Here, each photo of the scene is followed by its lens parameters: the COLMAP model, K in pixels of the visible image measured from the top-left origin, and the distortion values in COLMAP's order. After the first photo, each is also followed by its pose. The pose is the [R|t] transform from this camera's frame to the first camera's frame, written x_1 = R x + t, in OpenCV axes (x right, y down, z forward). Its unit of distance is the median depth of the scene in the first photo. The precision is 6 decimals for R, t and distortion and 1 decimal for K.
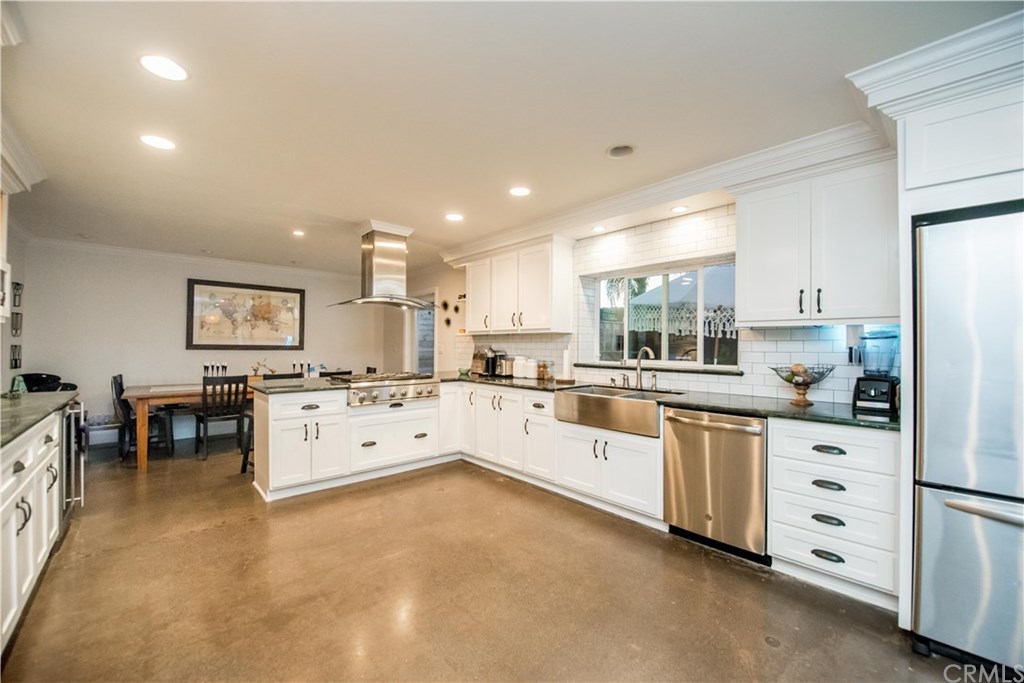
lens RADIAL K [[410.3, 0, 516.2], [0, 410.3, 341.7], [0, 0, 1]] dist [-0.016828, 0.000022]
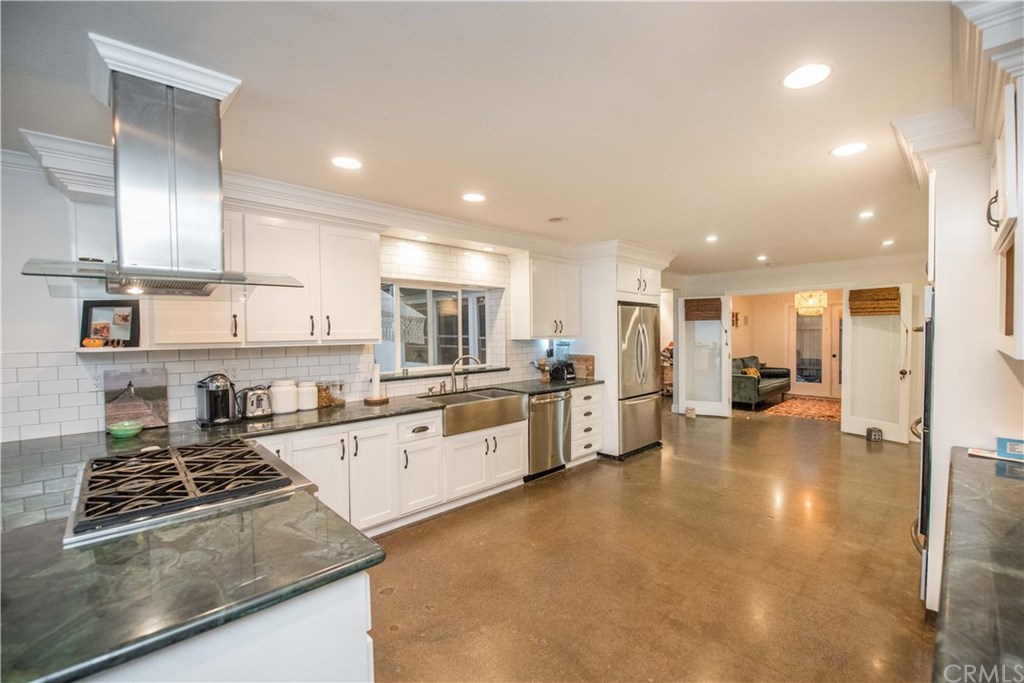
lens RADIAL K [[429.9, 0, 544.6], [0, 429.9, 341.6], [0, 0, 1]] dist [-0.021096, -0.000073]
pose [[-0.060733, -0.030034, 0.997702, -0.852595], [-0.003421, 0.999548, 0.029882, -0.058206], [-0.998148, -0.001598, -0.060808, 0.775744]]
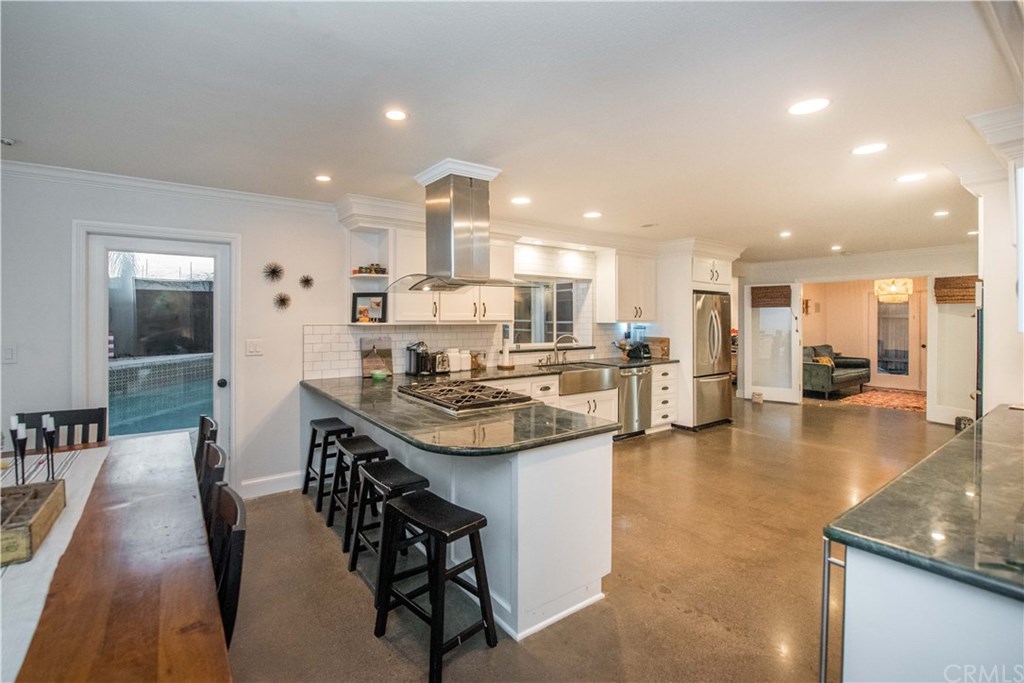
lens RADIAL K [[448.2, 0, 473.2], [0, 448.2, 318.4], [0, 0, 1]] dist [-0.022942, -0.000660]
pose [[0.156449, -0.007109, 0.987660, -1.205712], [-0.011460, 0.999894, 0.009012, -0.050637], [-0.987620, -0.012729, 0.156351, 0.985620]]
